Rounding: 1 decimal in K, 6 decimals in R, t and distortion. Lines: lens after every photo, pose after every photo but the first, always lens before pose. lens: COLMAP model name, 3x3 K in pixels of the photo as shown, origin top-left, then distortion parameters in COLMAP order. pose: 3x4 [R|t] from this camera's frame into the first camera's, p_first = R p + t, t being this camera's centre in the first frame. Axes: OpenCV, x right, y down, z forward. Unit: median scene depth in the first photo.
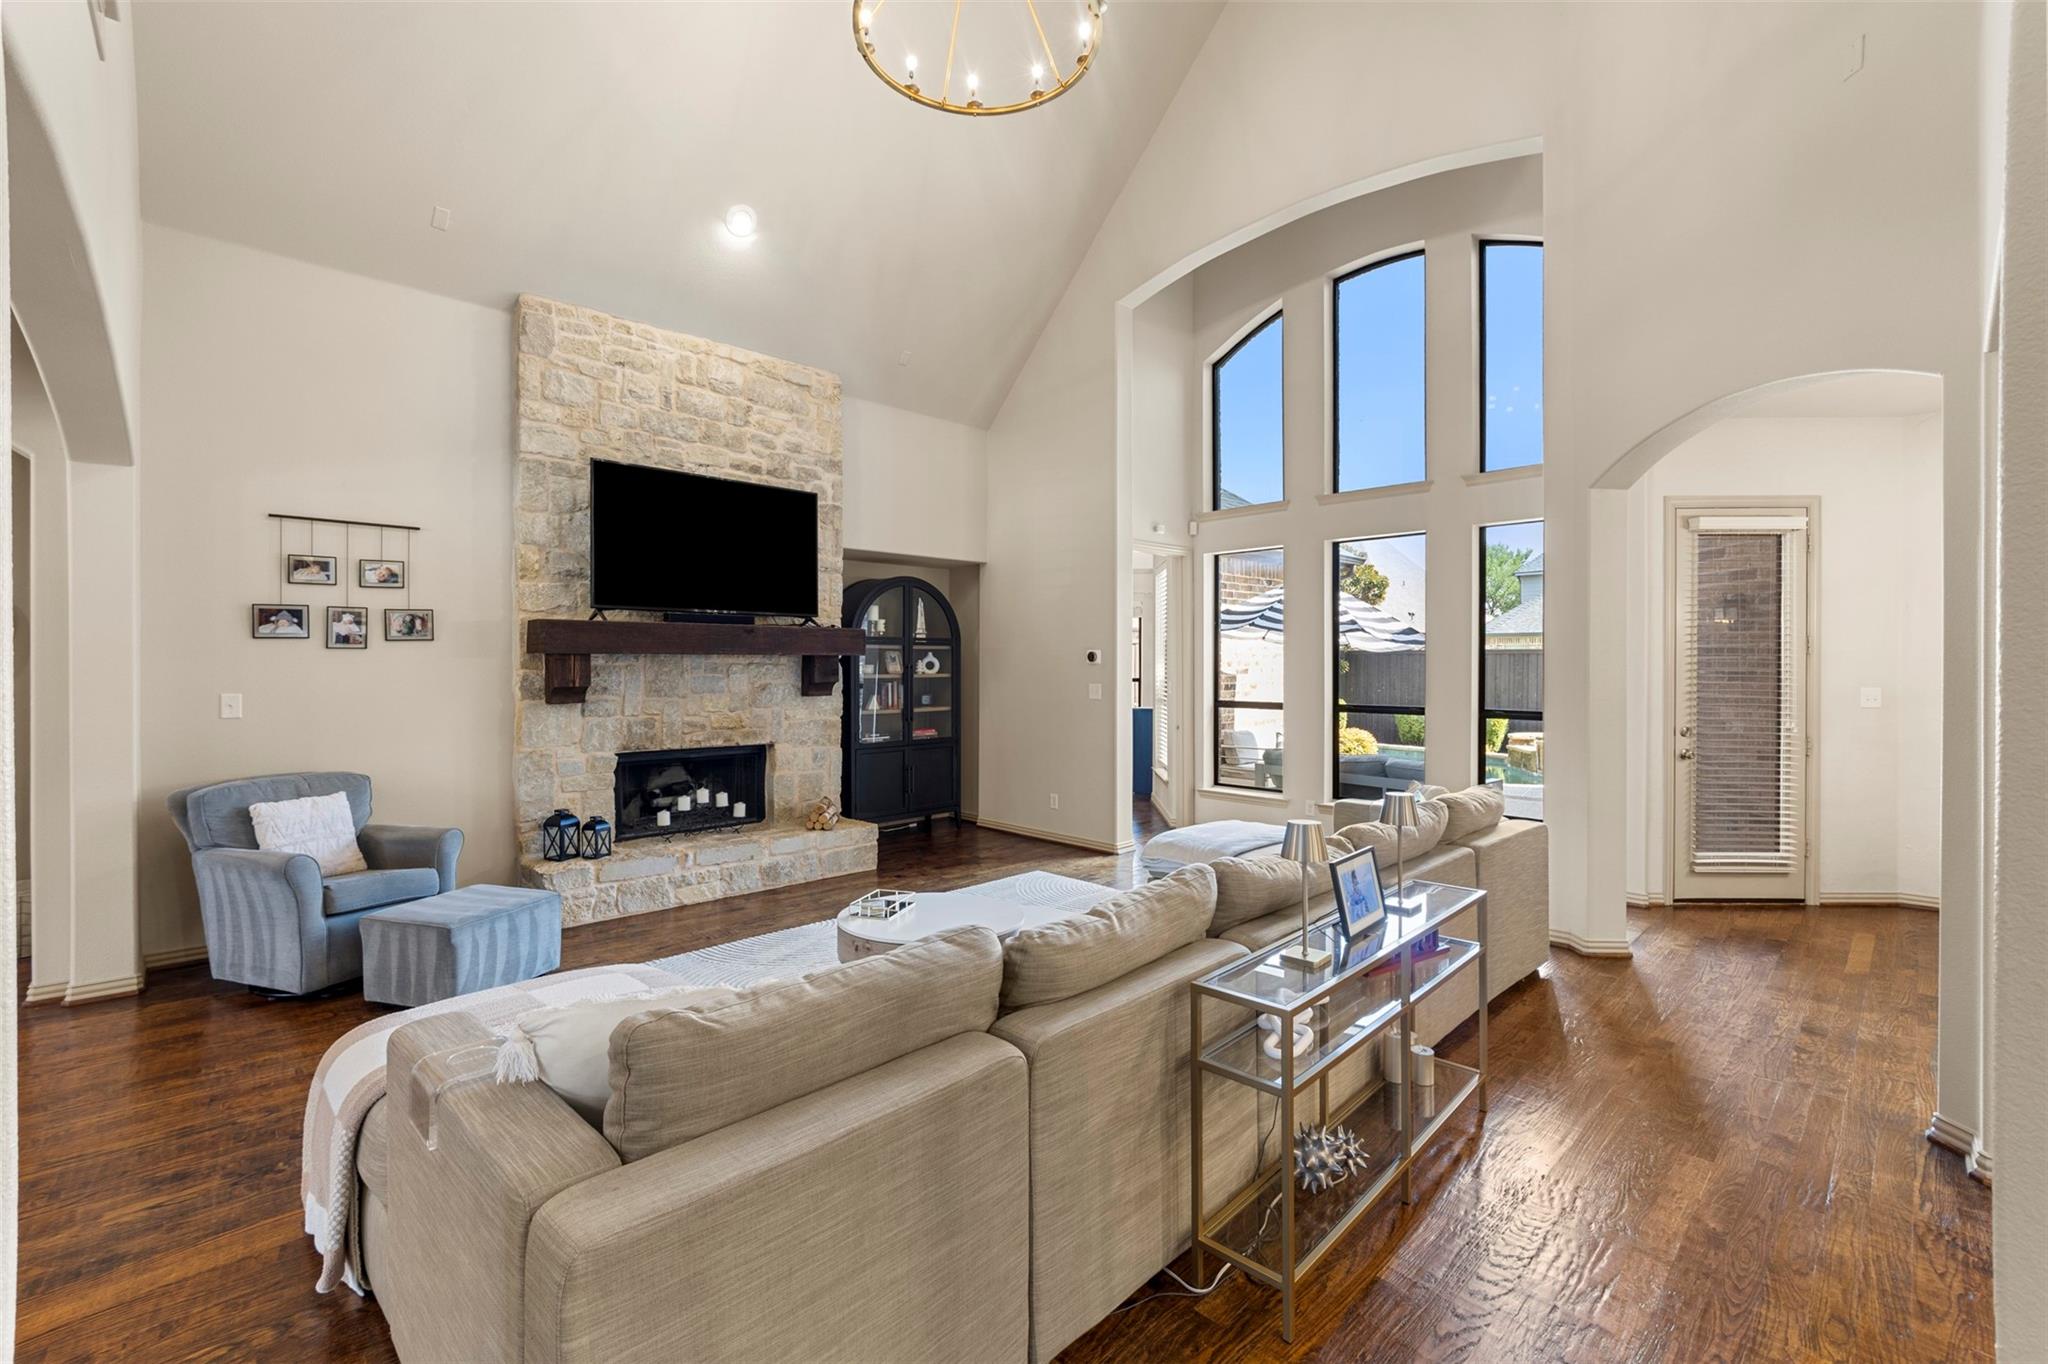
lens RADIAL K [[867.2, 0, 1024.0], [0, 867.2, 682.0], [0, 0, 1]] dist [-0.001920, -0.000284]
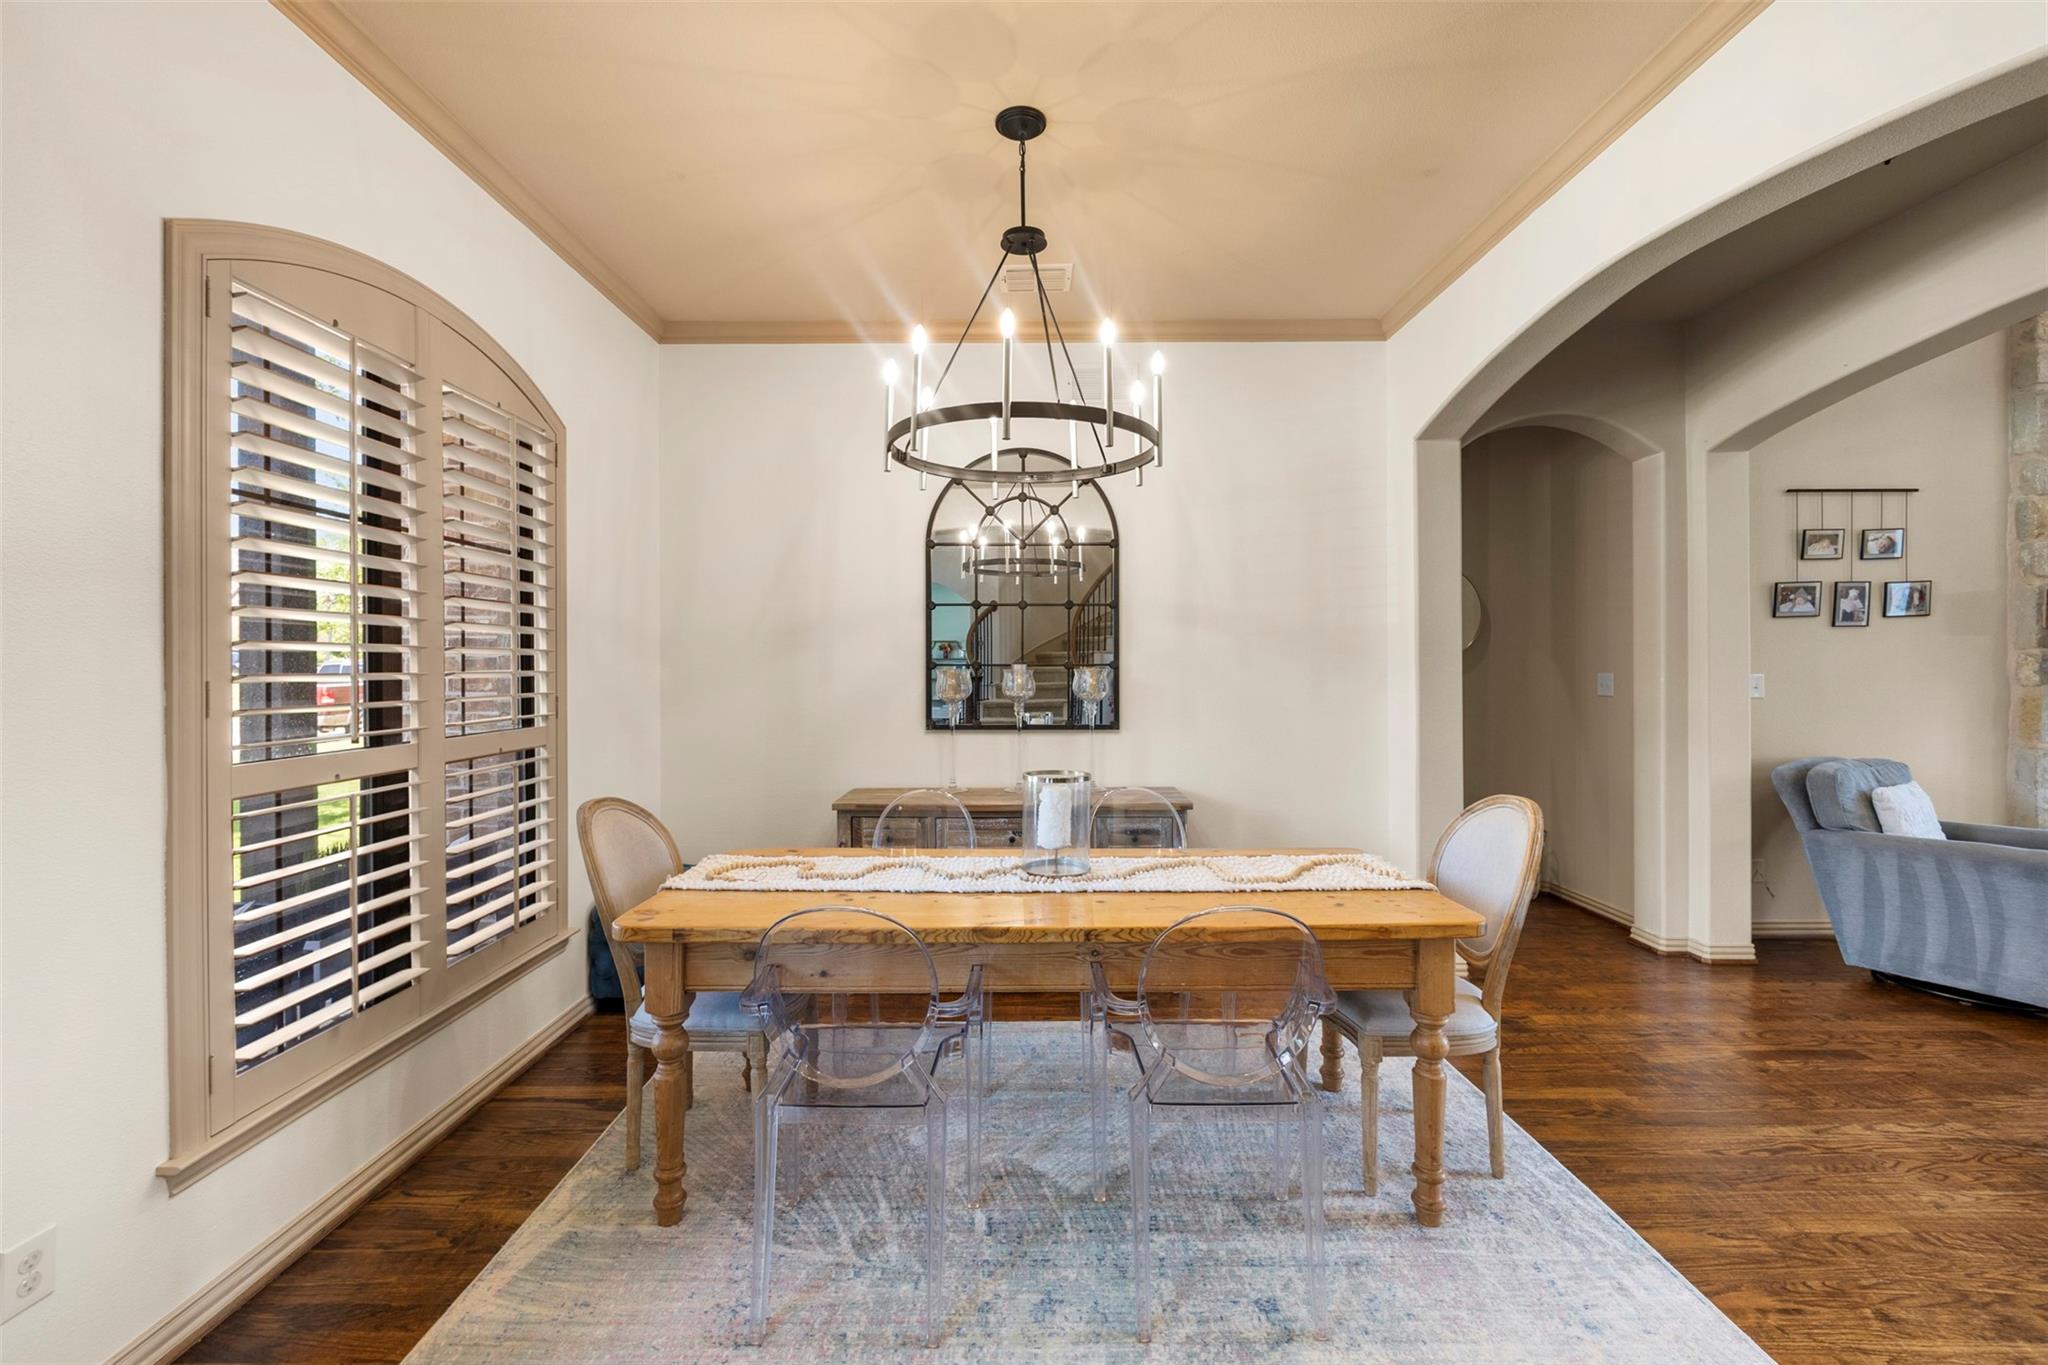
lens RADIAL K [[867.2, 0, 1024.0], [0, 867.2, 682.5], [0, 0, 1]] dist [-0.001920, -0.000284]
pose [[0.716975, 0.003836, -0.697089, -0.784072], [-0.008017, 0.999964, -0.002744, 0.030874], [0.697053, 0.007556, 0.716980, -0.280896]]
